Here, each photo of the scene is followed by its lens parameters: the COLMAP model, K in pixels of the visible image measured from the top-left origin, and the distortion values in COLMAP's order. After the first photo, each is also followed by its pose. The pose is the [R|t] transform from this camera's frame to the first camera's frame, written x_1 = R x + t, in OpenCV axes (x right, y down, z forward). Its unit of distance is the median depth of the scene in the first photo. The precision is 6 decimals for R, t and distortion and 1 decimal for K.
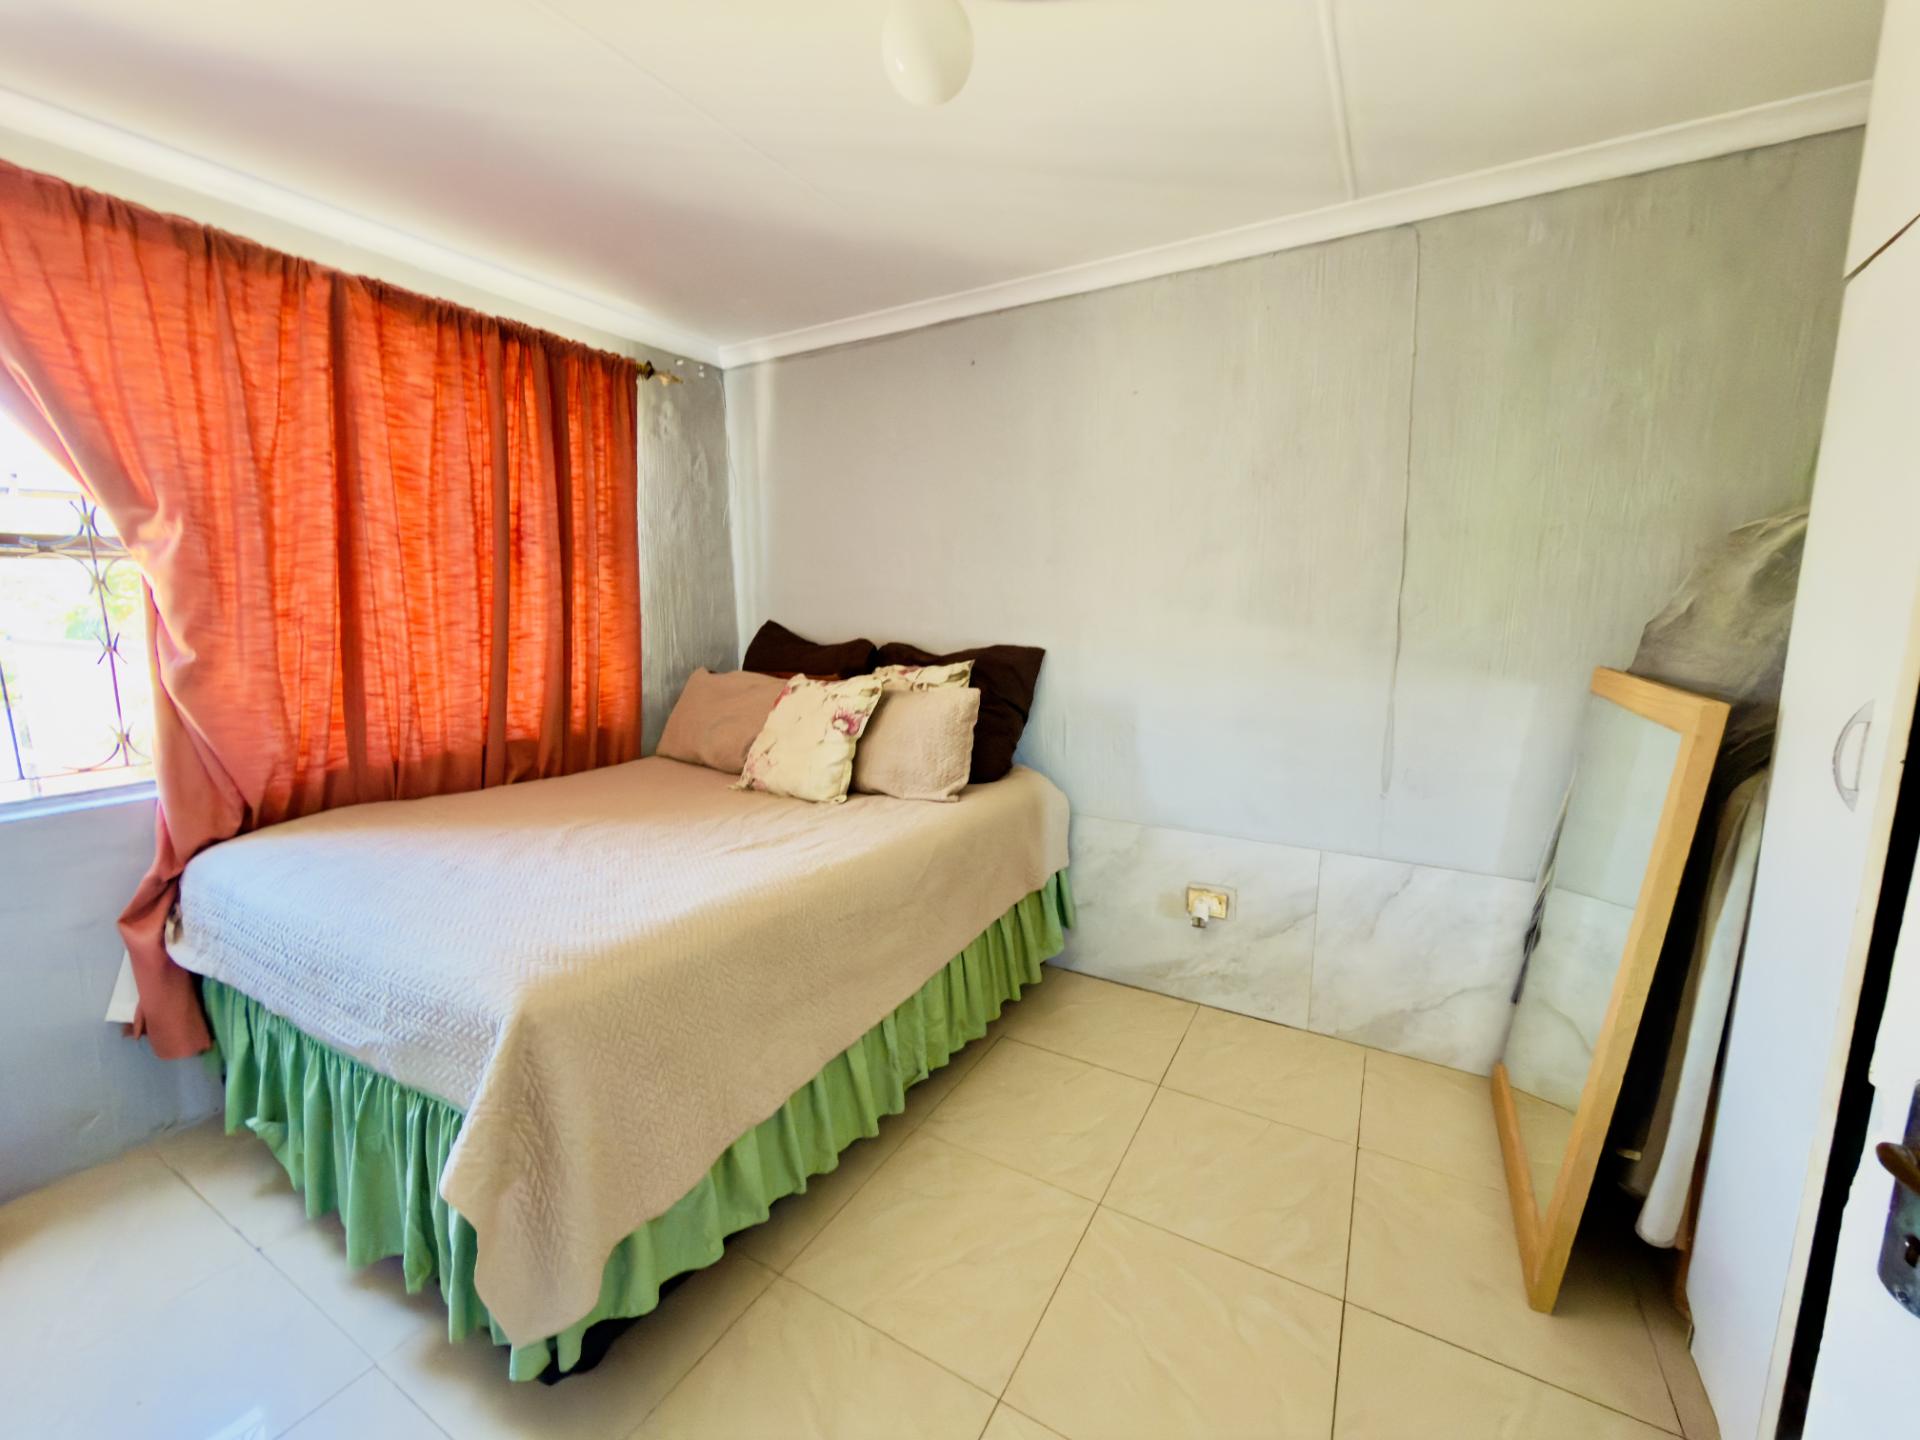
lens RADIAL K [[775.6, 0, 956.2], [0, 775.6, 720.8], [0, 0, 1]] dist [0.001543, -0.000526]
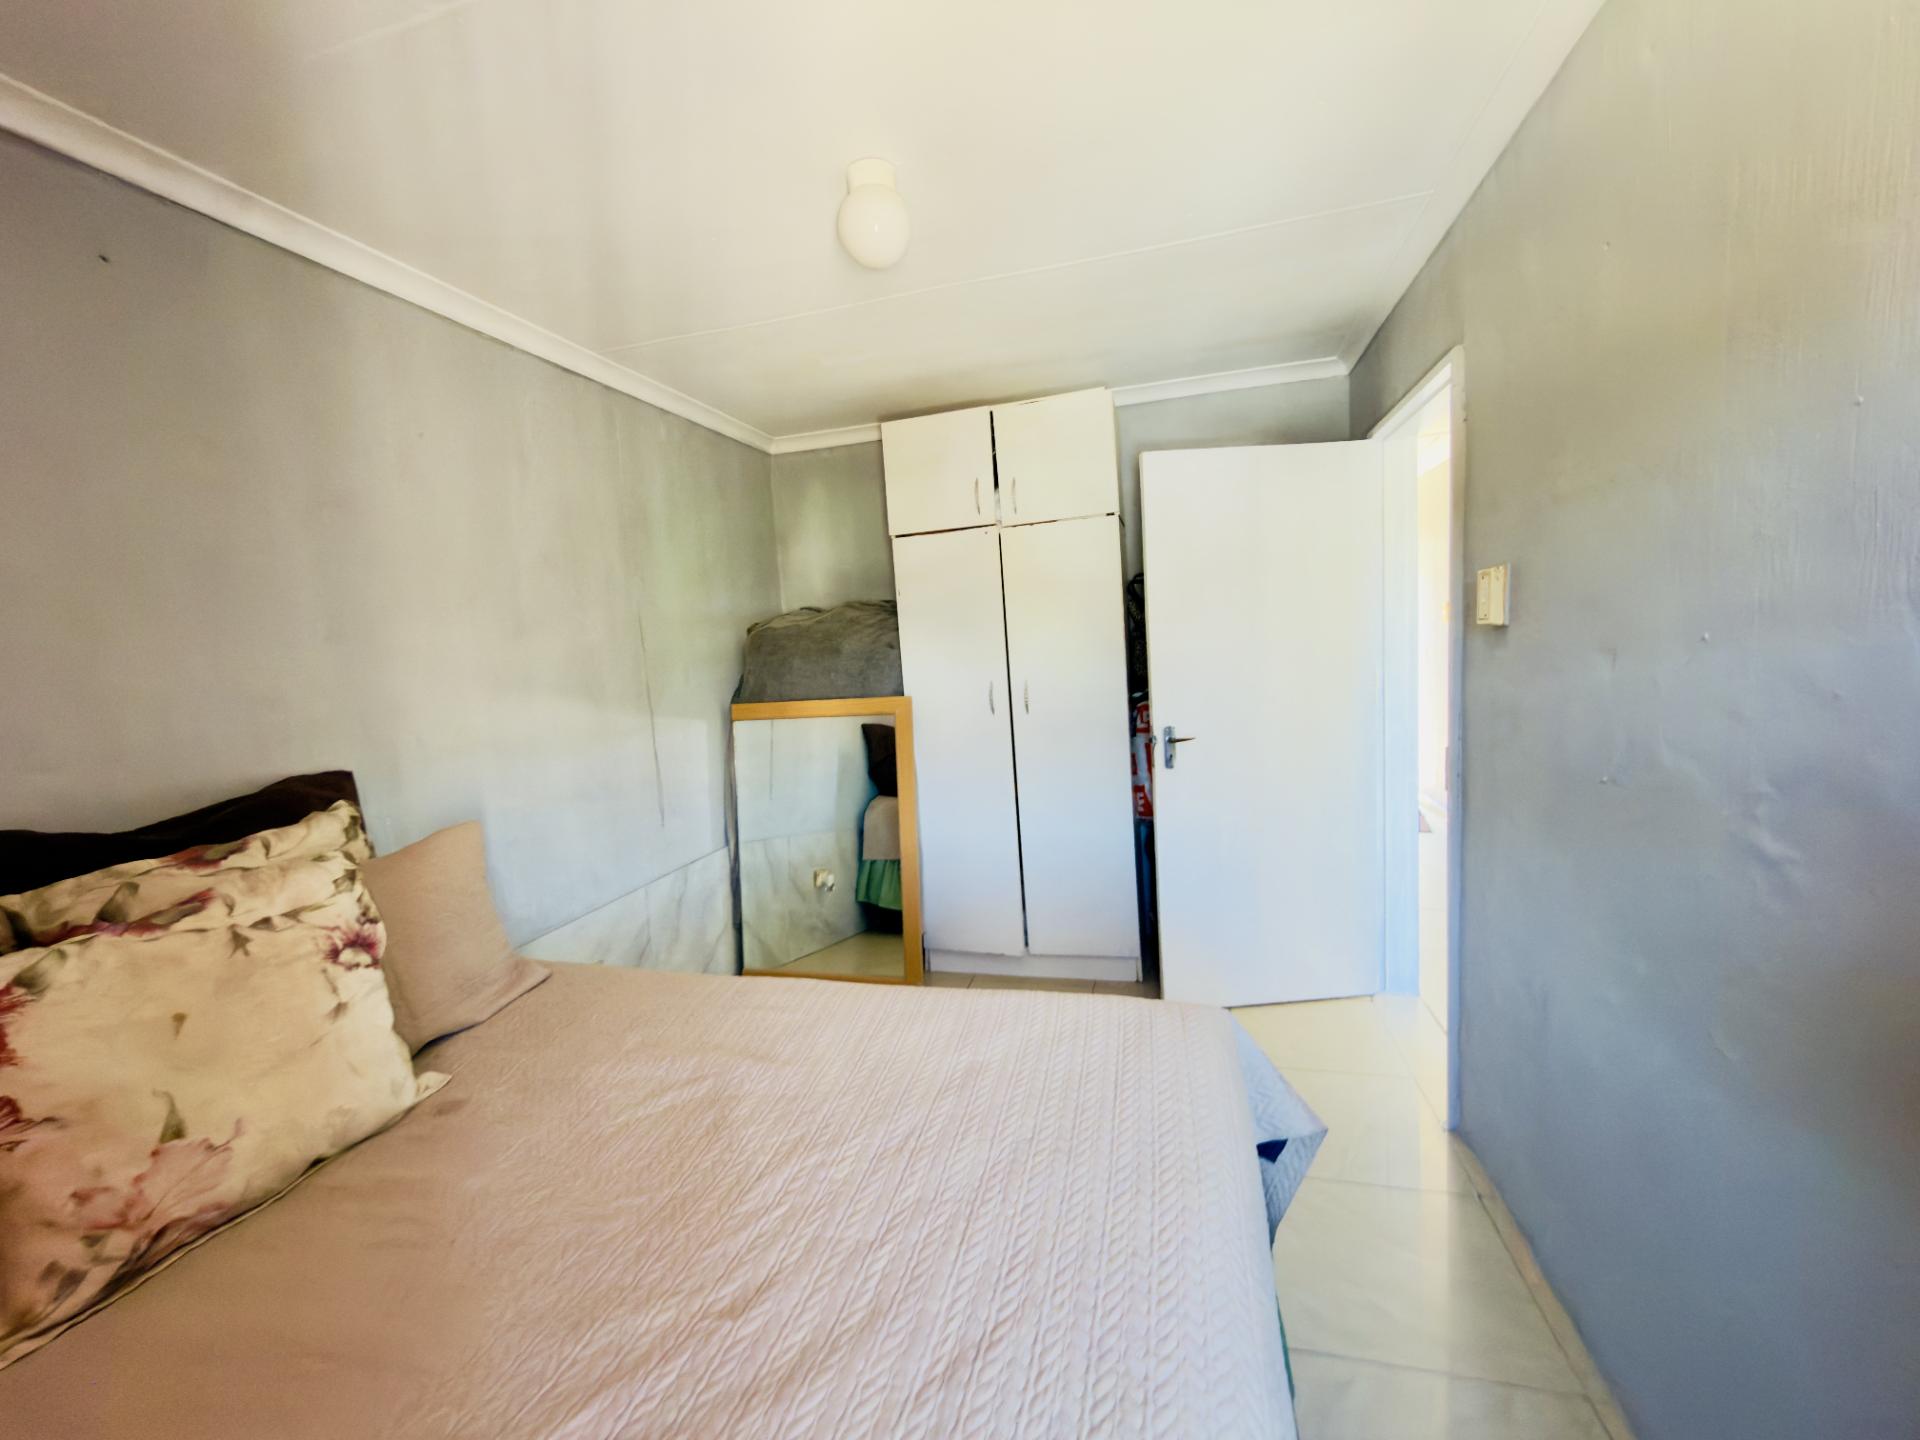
lens RADIAL K [[774.3, 0, 960.0], [0, 774.3, 720.0], [0, 0, 1]] dist [0.002429, 0.000107]
pose [[-0.247365, -0.084886, 0.965197, -0.742869], [0.218353, 0.965646, 0.140886, -0.132037], [-0.943998, 0.245604, -0.220332, 0.745172]]
